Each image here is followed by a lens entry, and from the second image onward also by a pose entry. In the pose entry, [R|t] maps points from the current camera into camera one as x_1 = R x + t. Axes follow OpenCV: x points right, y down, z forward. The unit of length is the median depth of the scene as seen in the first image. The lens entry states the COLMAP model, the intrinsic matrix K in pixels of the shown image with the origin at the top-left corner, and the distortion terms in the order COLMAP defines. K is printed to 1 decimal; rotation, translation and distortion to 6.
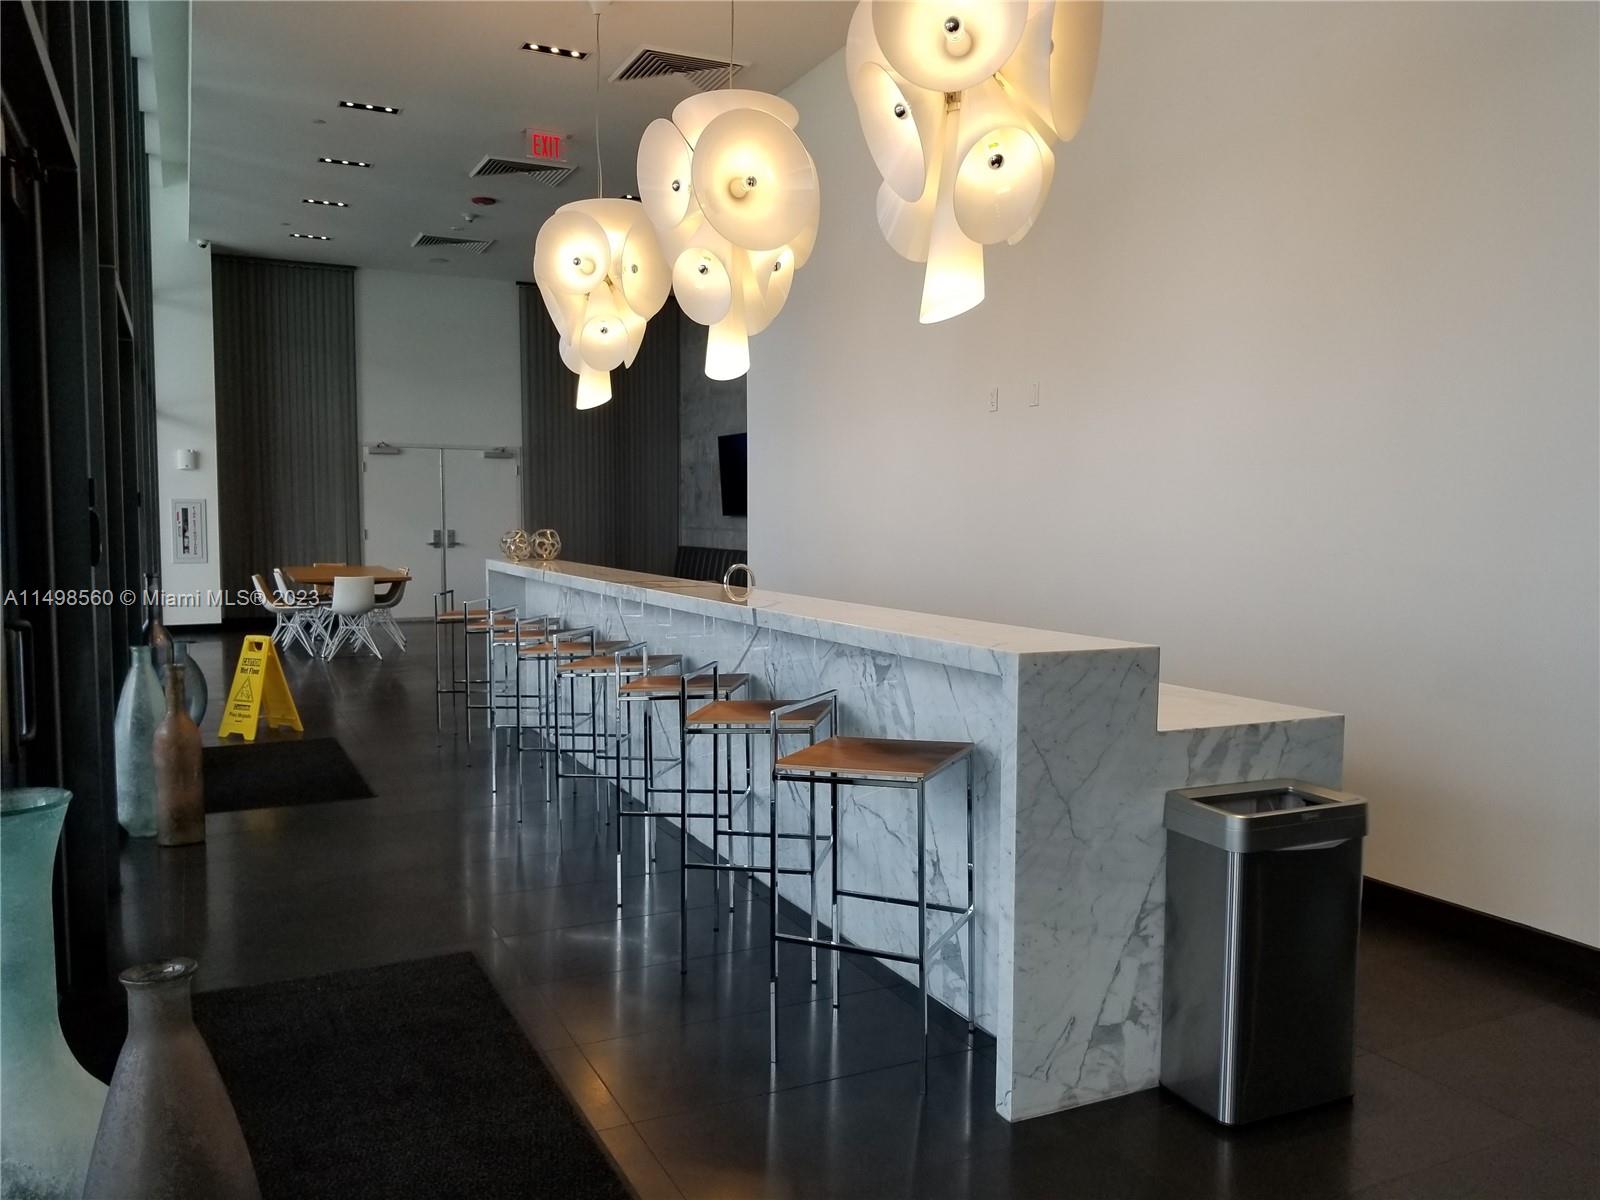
lens RADIAL K [[1254.2, 0, 804.9], [0, 1254.2, 599.2], [0, 0, 1]] dist [0.008983, 0.000833]
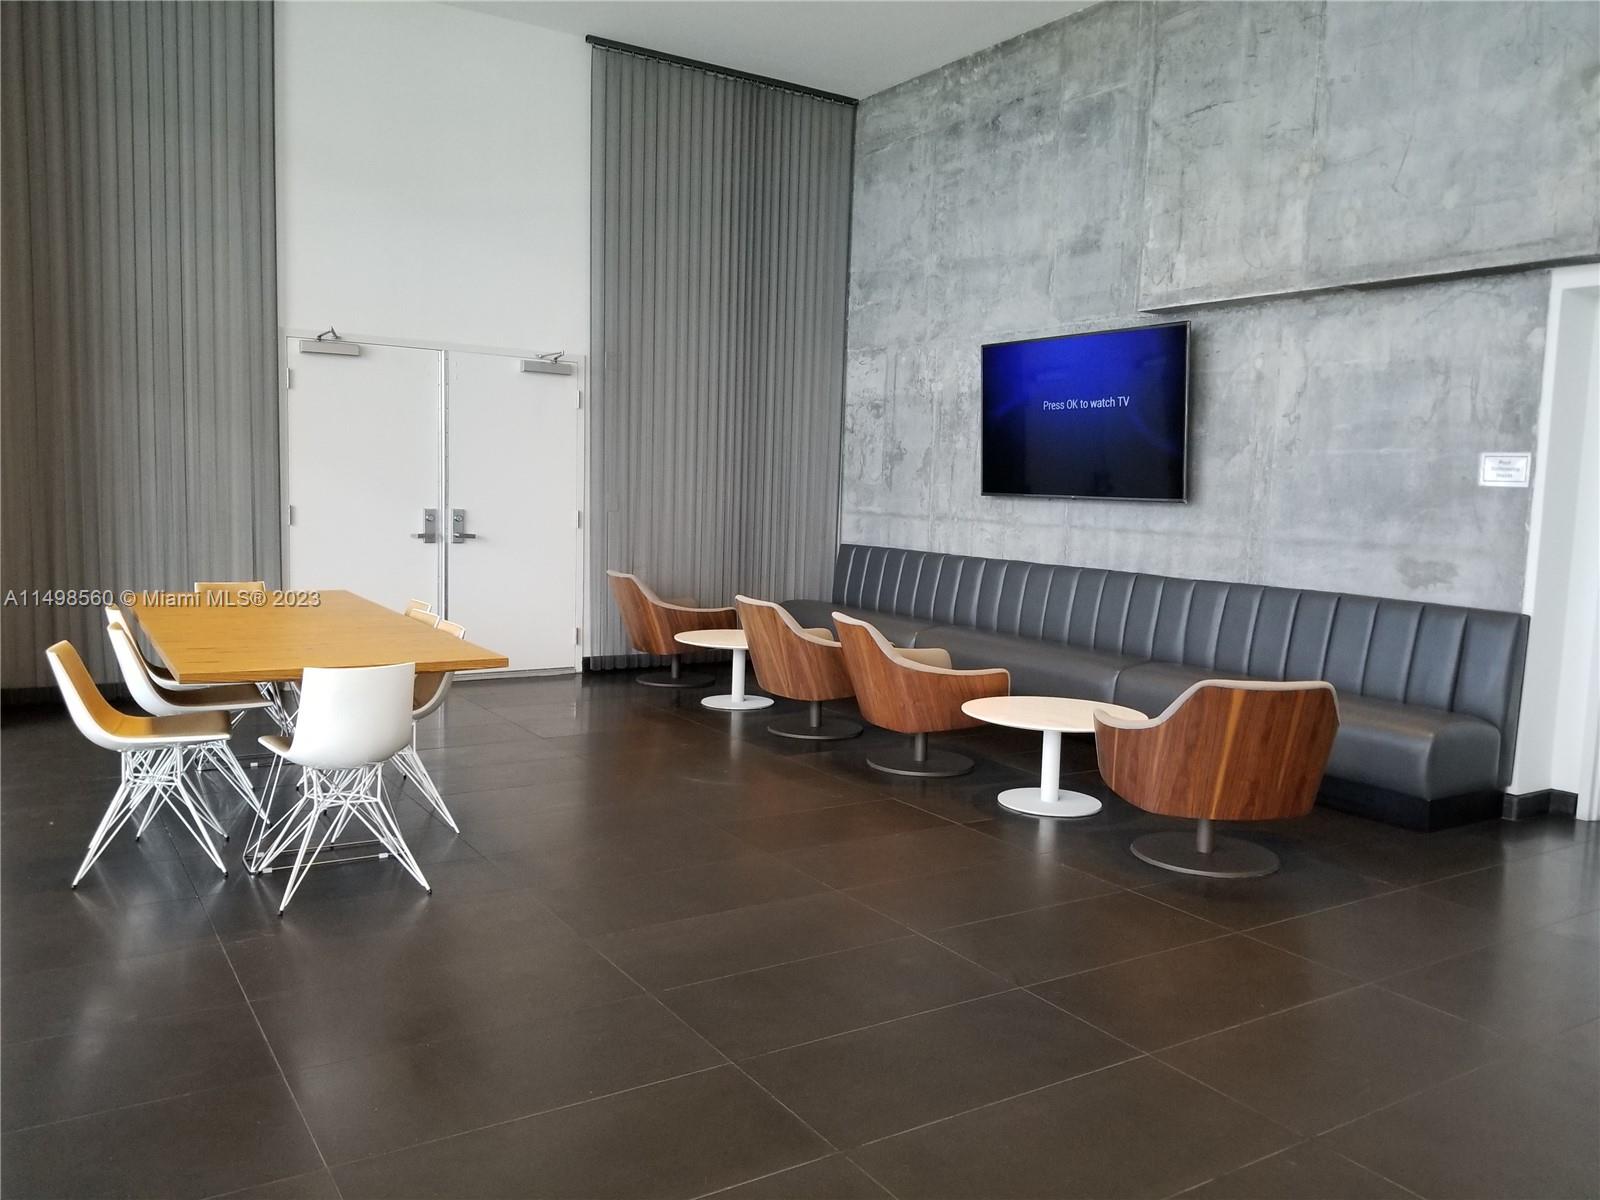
lens RADIAL K [[1254.2, 0, 793.3], [0, 1254.2, 602.9], [0, 0, 1]] dist [0.008983, 0.000833]
pose [[0.992728, 0.014120, 0.119544, -0.206065], [-0.017580, 0.999455, 0.027933, -0.033500], [-0.119085, -0.029832, 0.992436, 0.468855]]
